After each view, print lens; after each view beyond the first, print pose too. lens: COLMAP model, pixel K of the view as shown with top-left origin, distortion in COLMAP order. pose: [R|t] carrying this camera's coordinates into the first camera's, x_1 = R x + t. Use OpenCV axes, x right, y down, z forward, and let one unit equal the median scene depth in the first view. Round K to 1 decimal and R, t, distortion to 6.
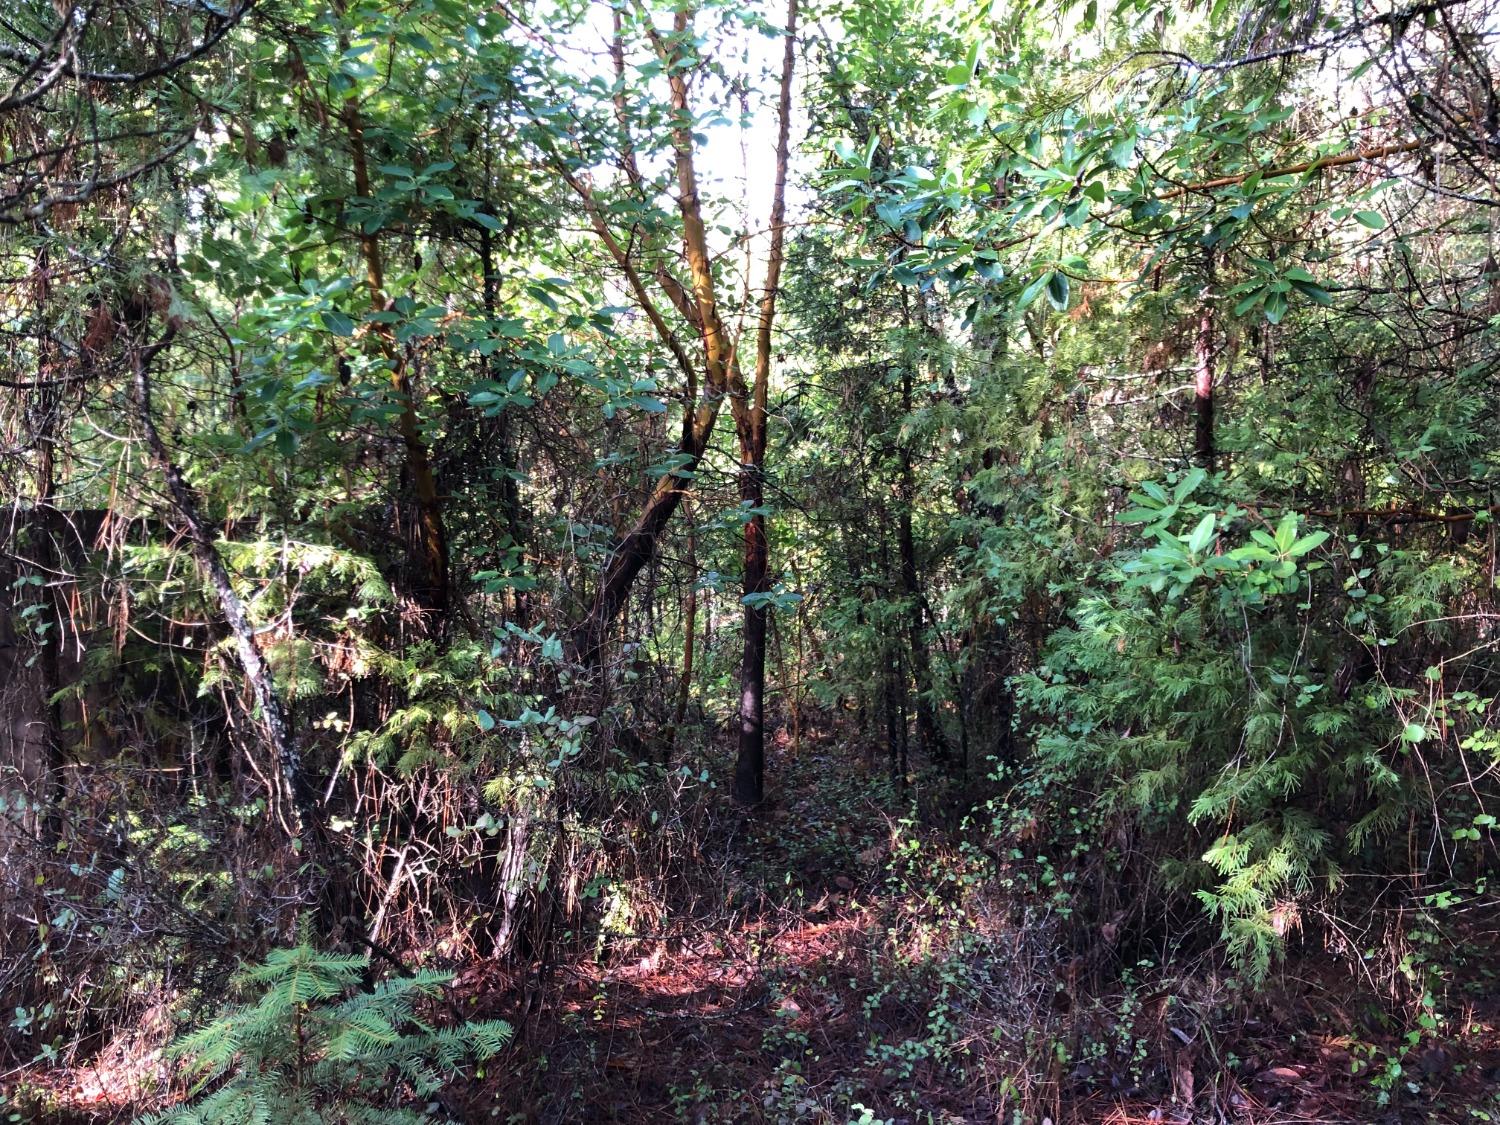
lens RADIAL K [[1222.0, 0, 780.9], [0, 1222.0, 546.5], [0, 0, 1]] dist [0.111841, -0.164795]
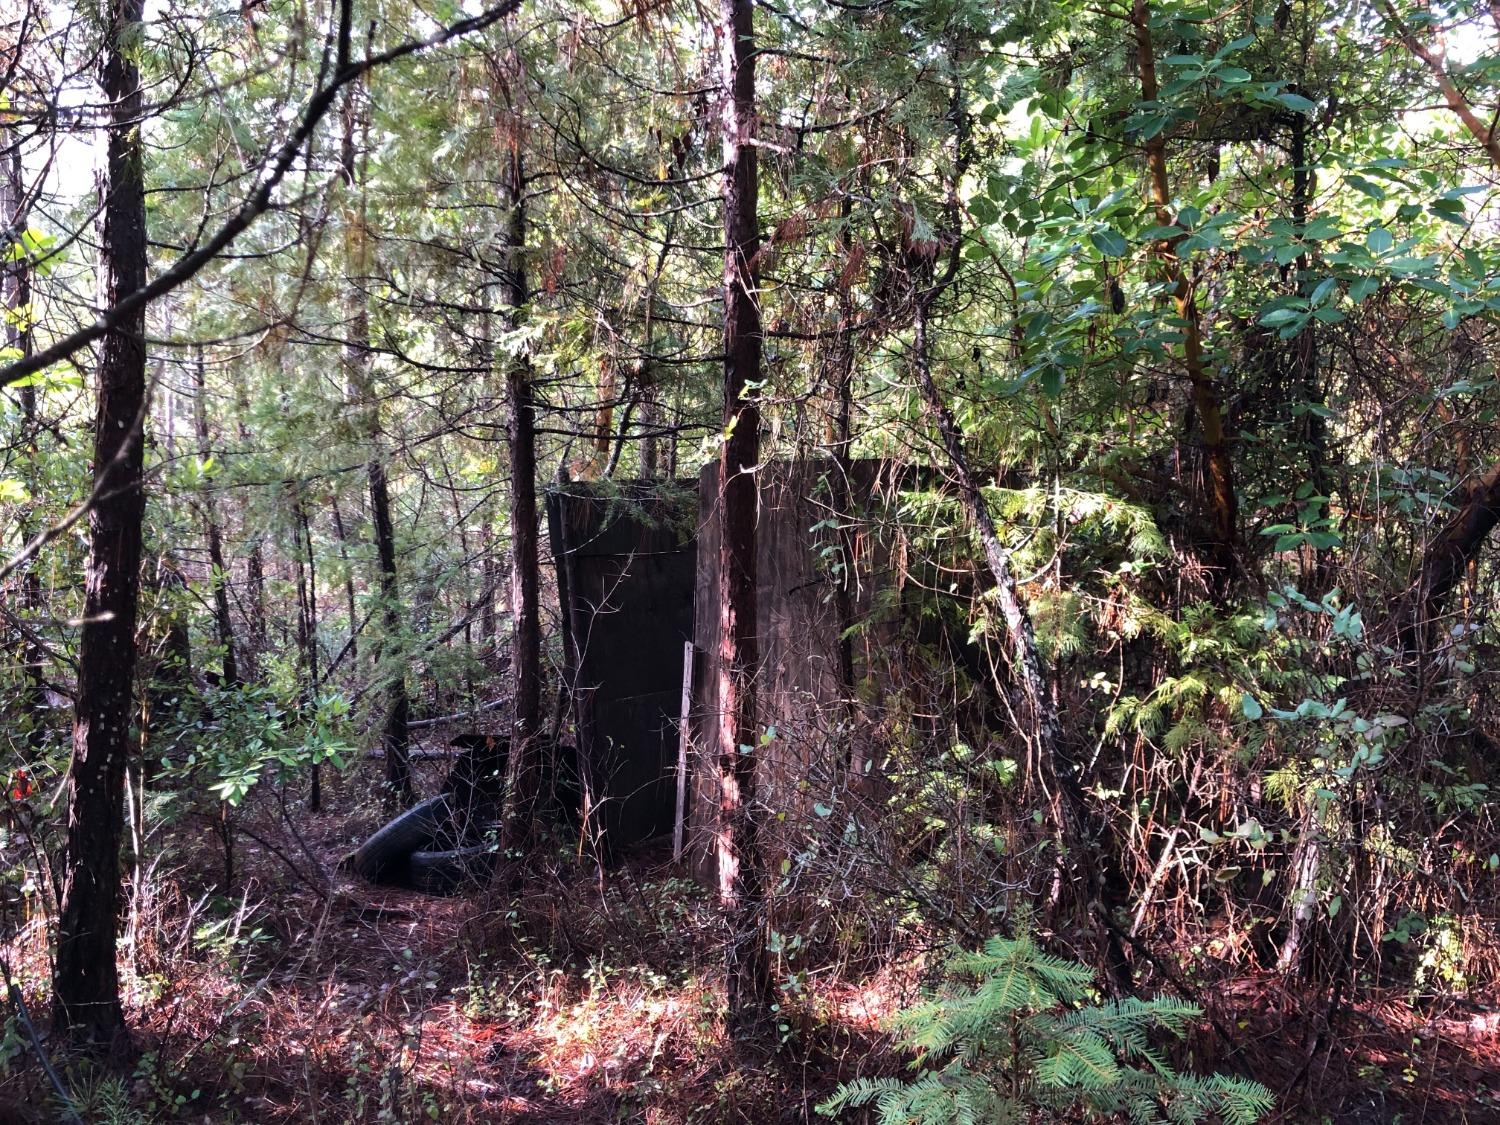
lens RADIAL K [[1238.2, 0, 750.0], [0, 1238.2, 562.5], [0, 0, 1]] dist [0.016348, -0.002928]
pose [[0.791906, 0.040221, -0.609316, -0.005856], [-0.009878, 0.998542, 0.053075, 0.004533], [0.610563, -0.036012, 0.791149, 0.104160]]
